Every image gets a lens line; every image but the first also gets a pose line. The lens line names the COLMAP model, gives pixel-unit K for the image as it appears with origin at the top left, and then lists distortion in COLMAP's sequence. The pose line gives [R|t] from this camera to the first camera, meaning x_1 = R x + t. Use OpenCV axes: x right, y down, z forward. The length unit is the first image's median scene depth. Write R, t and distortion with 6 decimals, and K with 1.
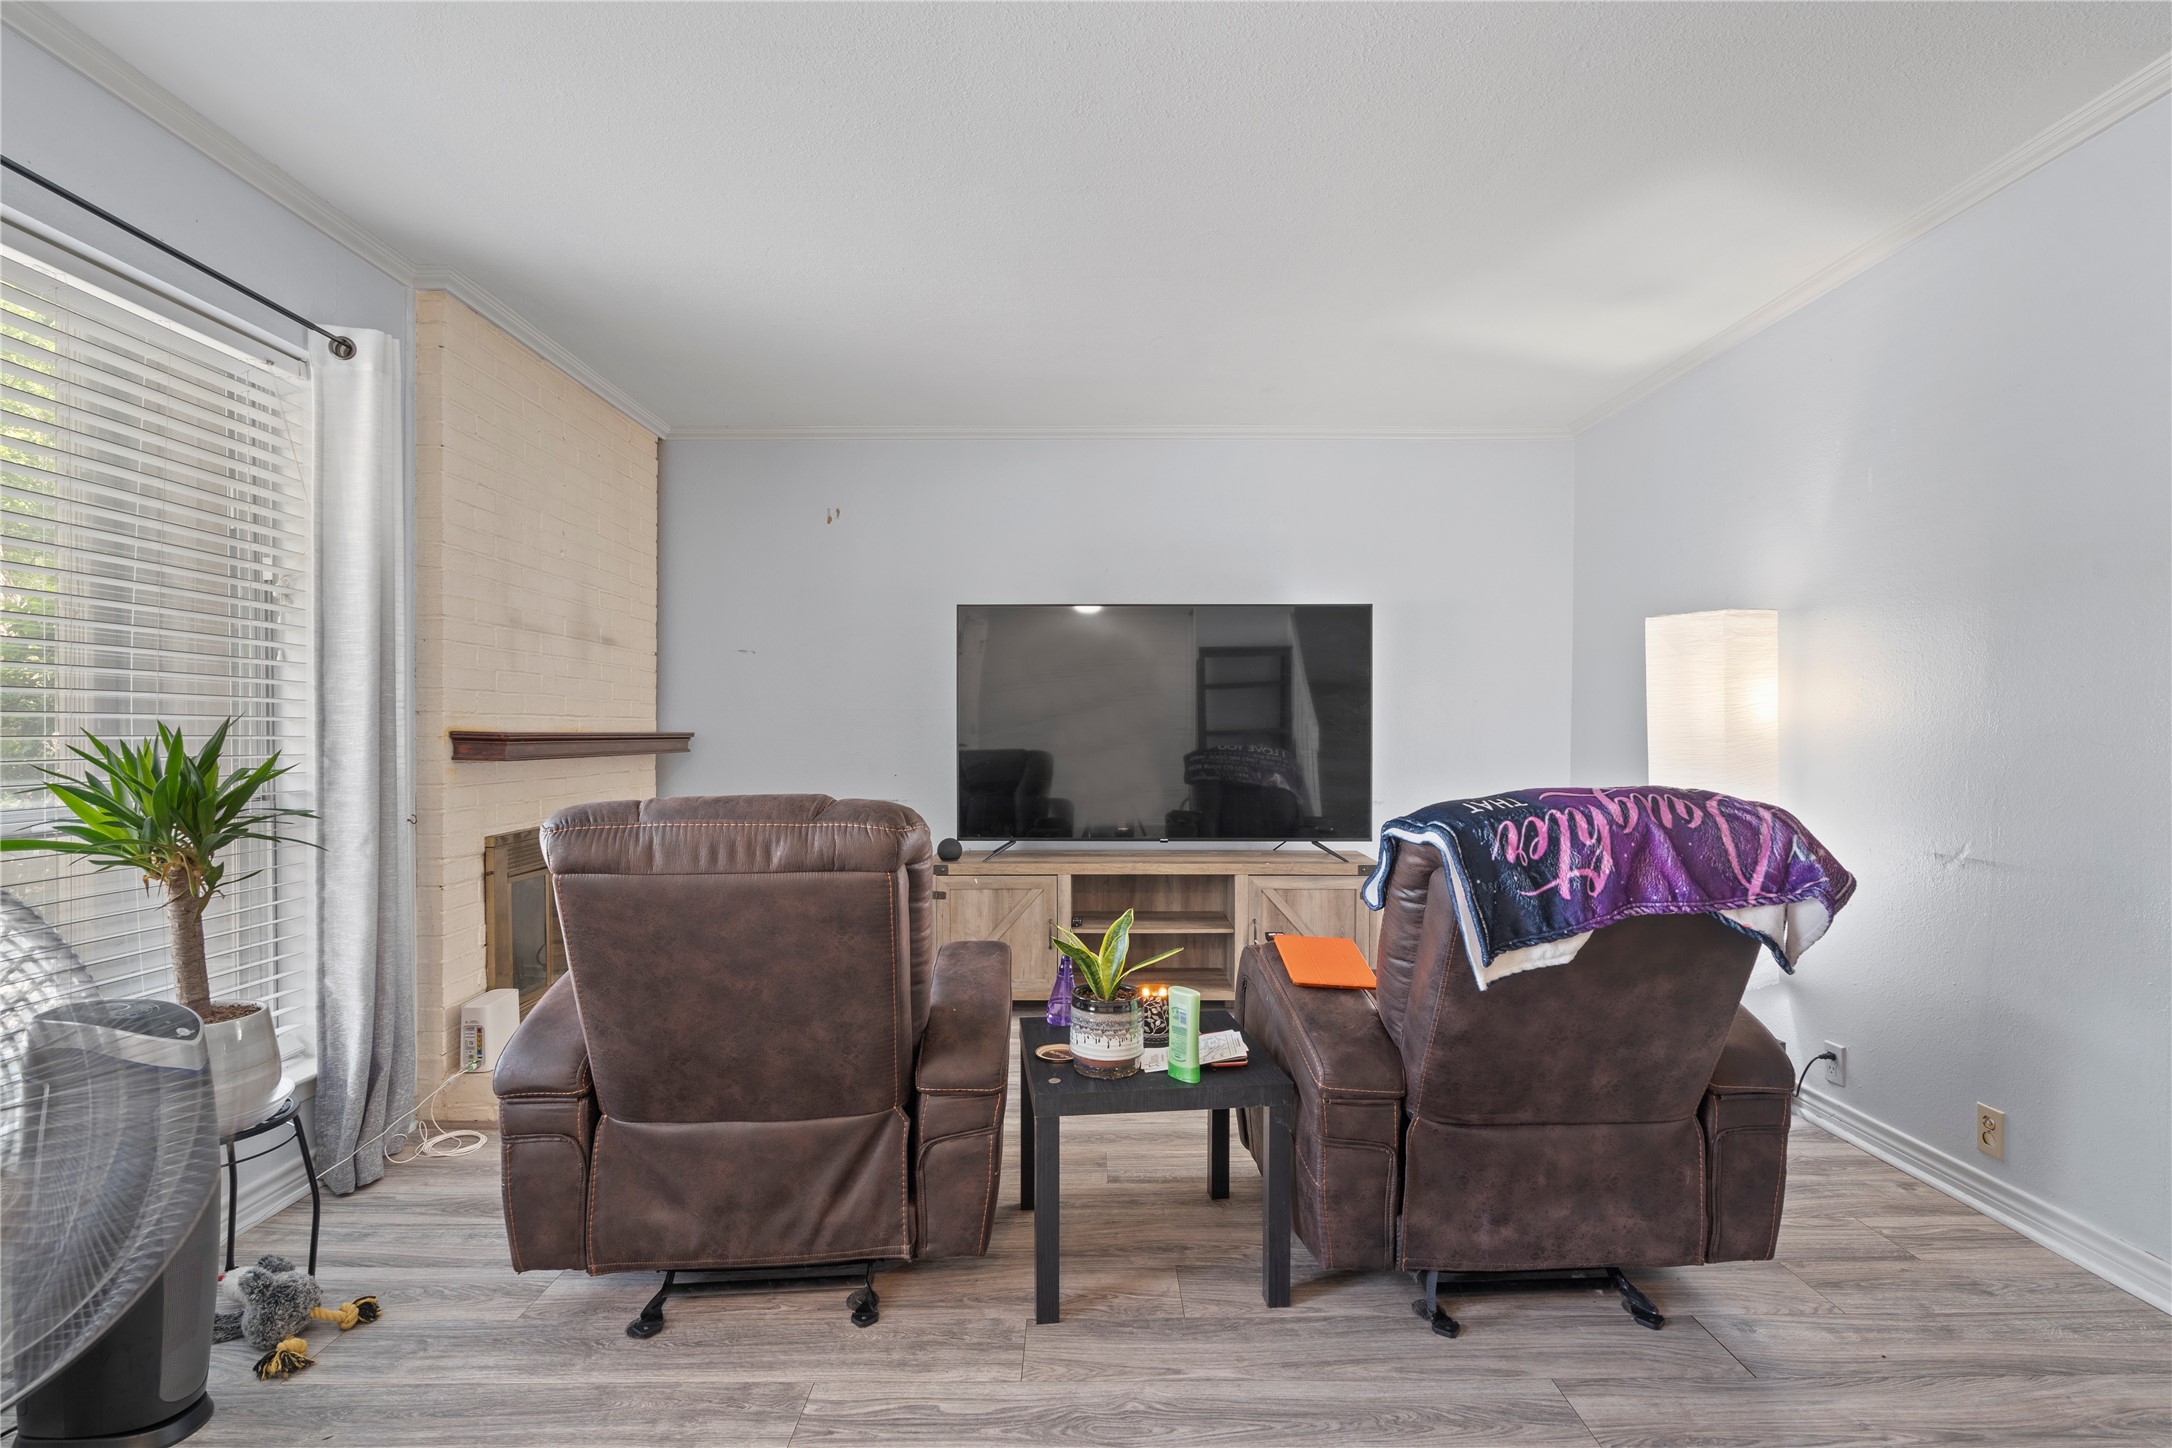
lens RADIAL K [[1009.0, 0, 1086.0], [0, 1009.0, 724.0], [0, 0, 1]] dist [-0.000576, -0.000188]
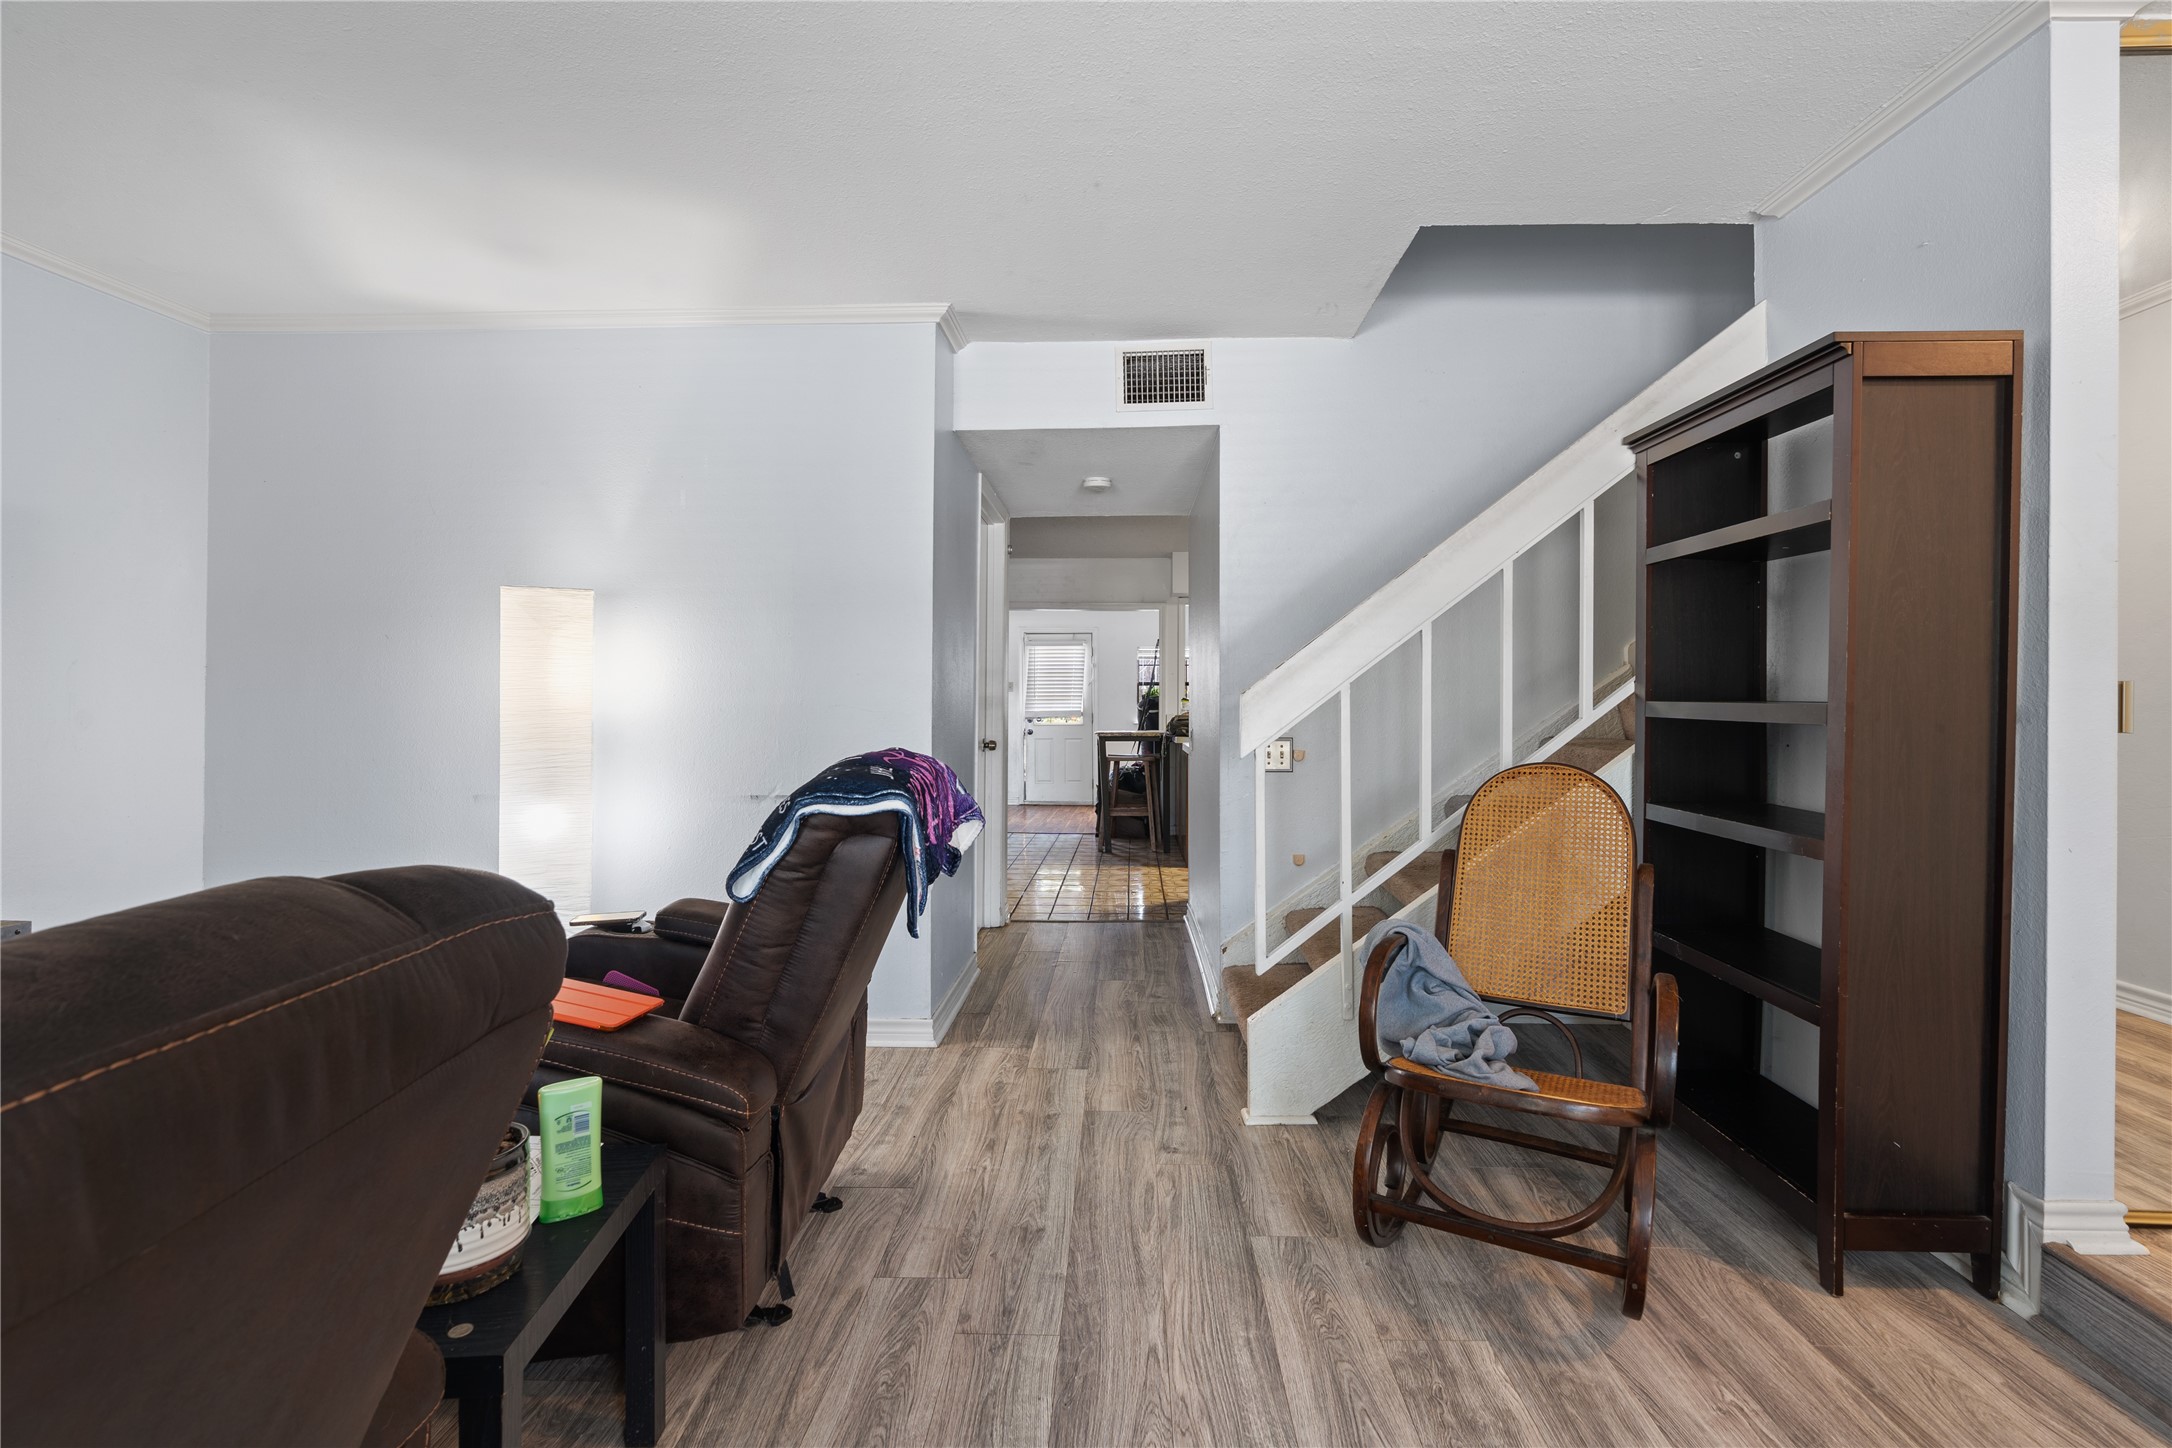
lens RADIAL K [[1002.3, 0, 1085.3], [0, 1002.3, 692.4], [0, 0, 1]] dist [-0.001172, -0.000170]
pose [[0.049315, 0.005412, 0.998769, -0.573681], [0.000187, 0.999985, -0.005427, 0.001515], [-0.998783, 0.000455, 0.049313, 0.626642]]
